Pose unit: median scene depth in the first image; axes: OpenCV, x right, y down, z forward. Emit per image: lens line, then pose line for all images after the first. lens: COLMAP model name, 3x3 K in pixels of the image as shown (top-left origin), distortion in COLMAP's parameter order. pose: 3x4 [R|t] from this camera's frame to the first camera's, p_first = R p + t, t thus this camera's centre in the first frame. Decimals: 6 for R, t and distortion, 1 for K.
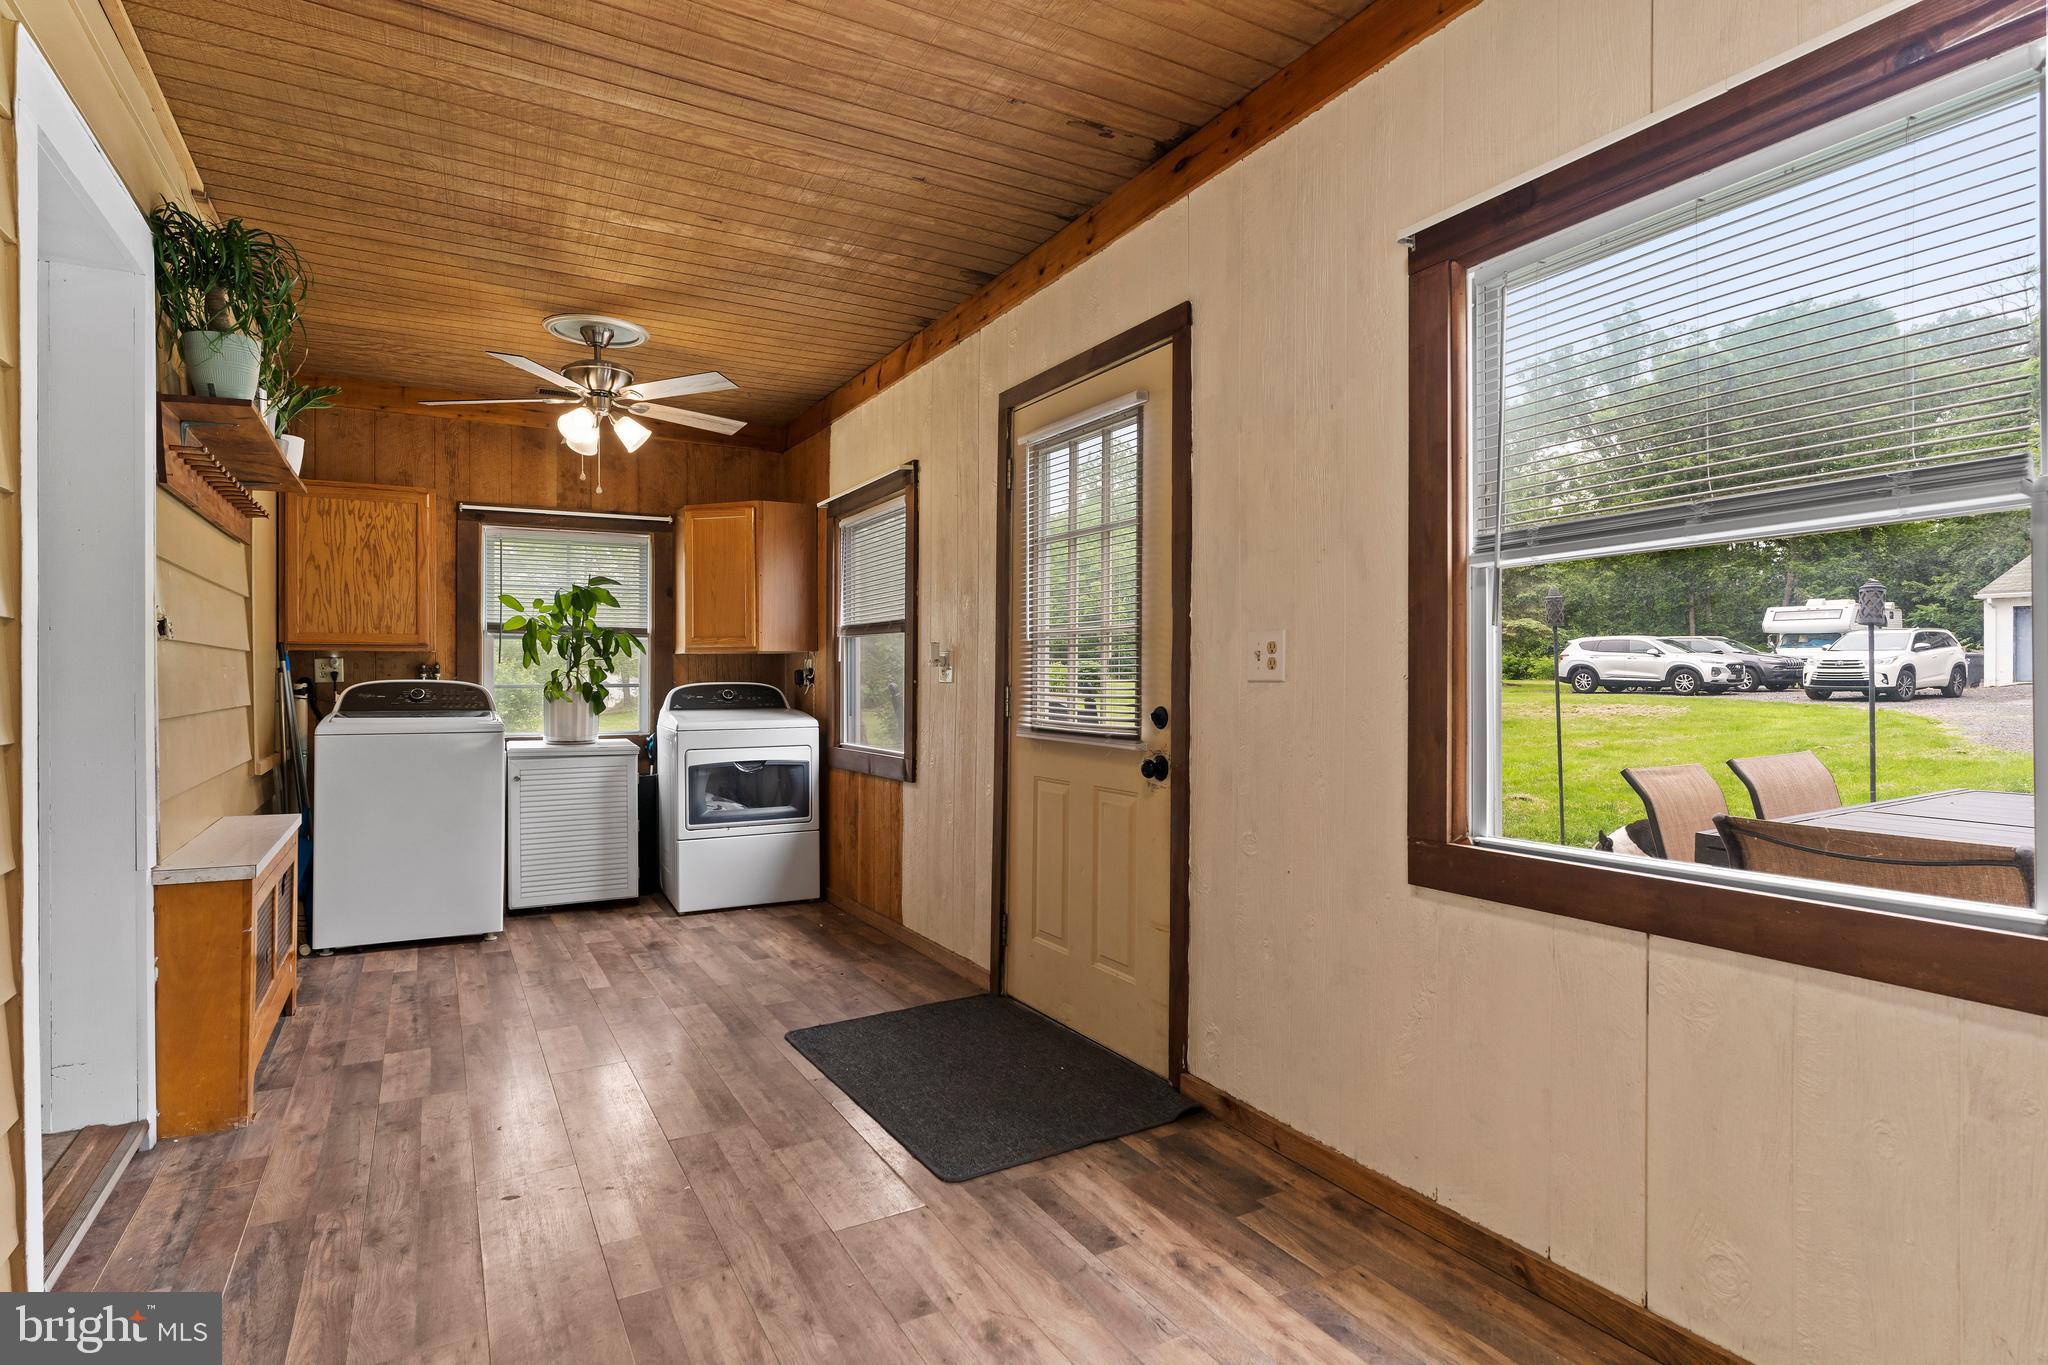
lens RADIAL K [[1056.2, 0, 1019.2], [0, 1056.2, 670.7], [0, 0, 1]] dist [-0.008508, 0.006772]
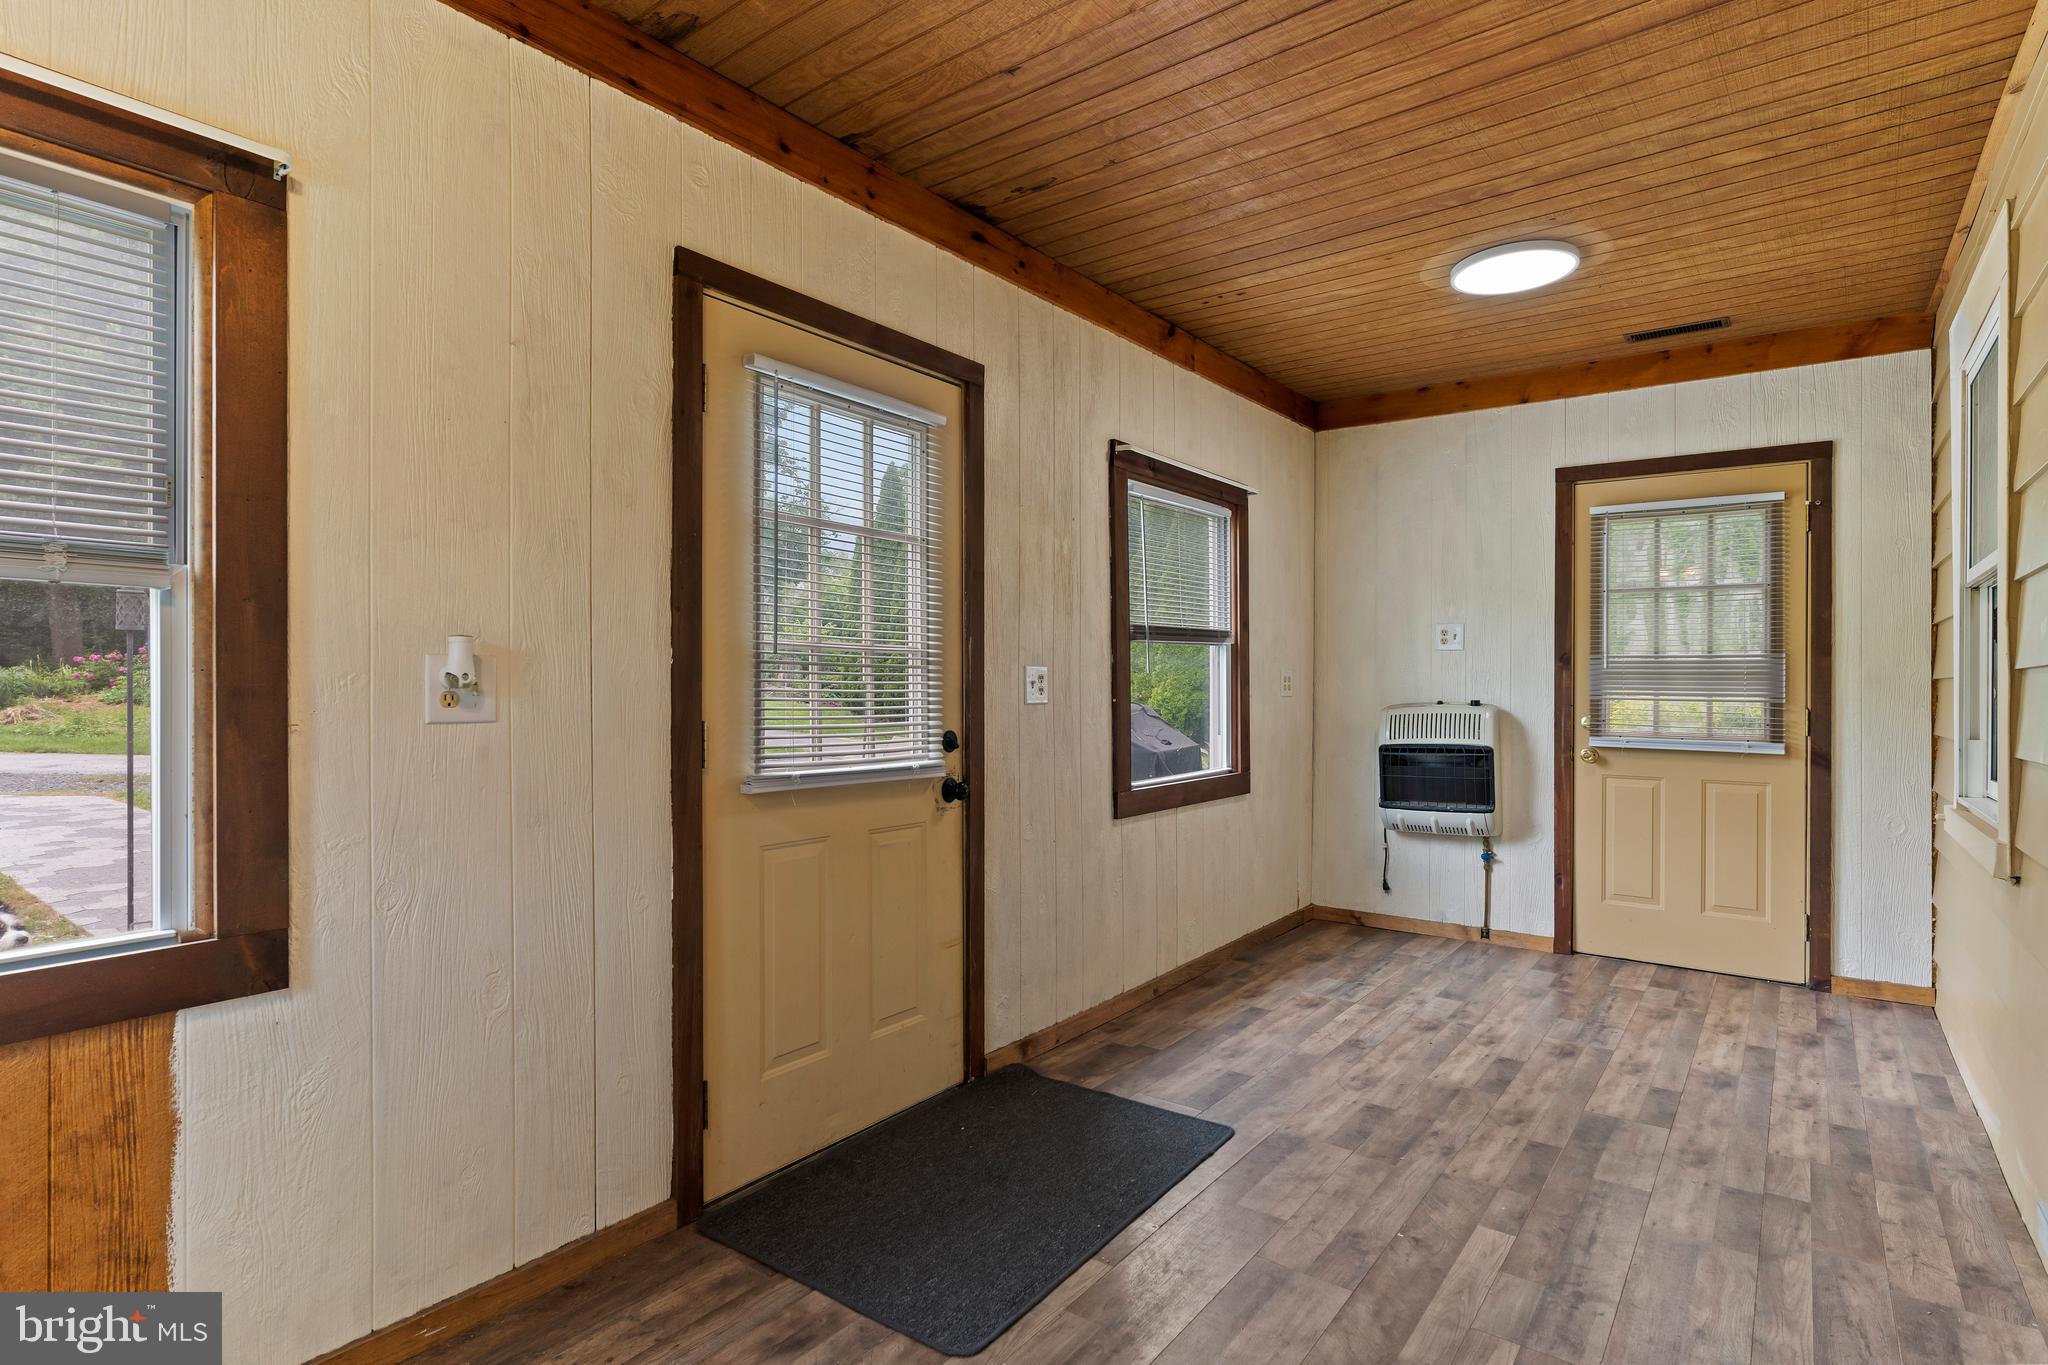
lens RADIAL K [[1035.0, 0, 1024.0], [0, 1035.0, 682.5], [0, 0, 1]] dist [-0.016107, 0.001808]
pose [[-0.404821, 0.006739, 0.914371, -0.837510], [-0.003869, 0.999951, -0.009083, -0.004210], [-0.914388, -0.007214, -0.404775, 1.369829]]
